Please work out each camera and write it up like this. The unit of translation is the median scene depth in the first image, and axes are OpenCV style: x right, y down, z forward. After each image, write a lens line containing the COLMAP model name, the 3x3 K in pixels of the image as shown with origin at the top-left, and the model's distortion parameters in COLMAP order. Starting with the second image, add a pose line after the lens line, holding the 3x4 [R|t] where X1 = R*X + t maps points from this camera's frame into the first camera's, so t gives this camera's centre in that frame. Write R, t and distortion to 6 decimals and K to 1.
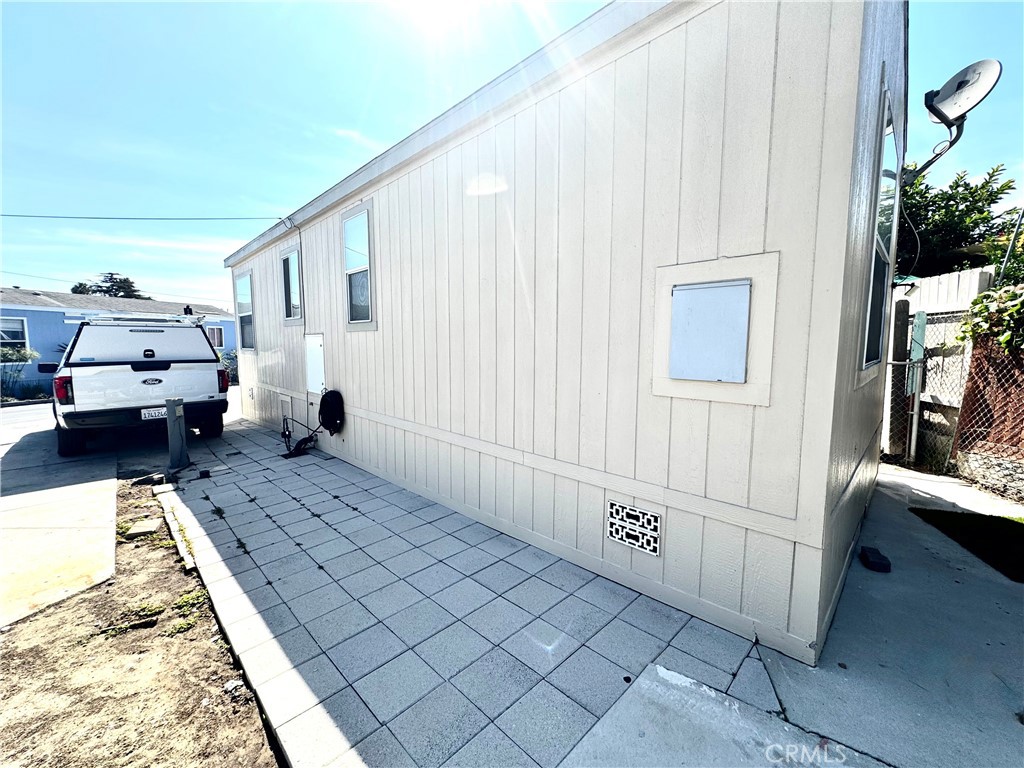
lens RADIAL K [[413.3, 0, 512.0], [0, 413.3, 384.0], [0, 0, 1]] dist [-0.000216, 0.000051]
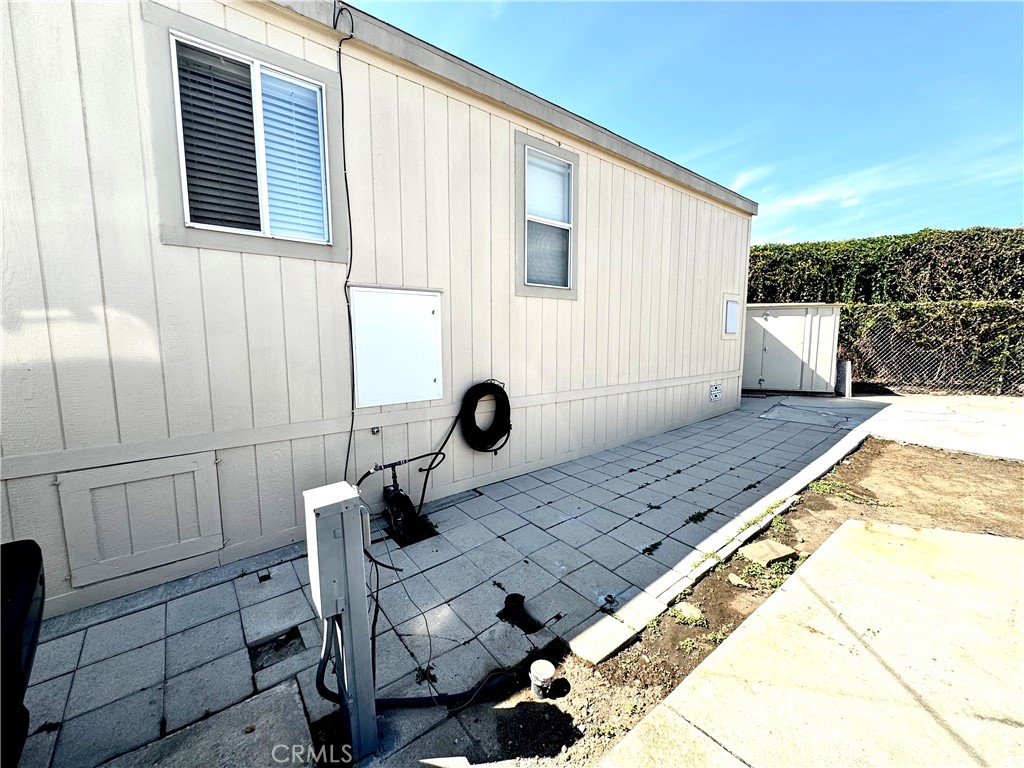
lens RADIAL K [[413.3, 0, 512.0], [0, 413.3, 384.0], [0, 0, 1]] dist [-0.000216, 0.000051]
pose [[0.099778, -0.116179, 0.988204, -1.516456], [0.101504, 0.989167, 0.106044, -0.067261], [-0.989819, 0.089726, 0.110490, 1.254069]]
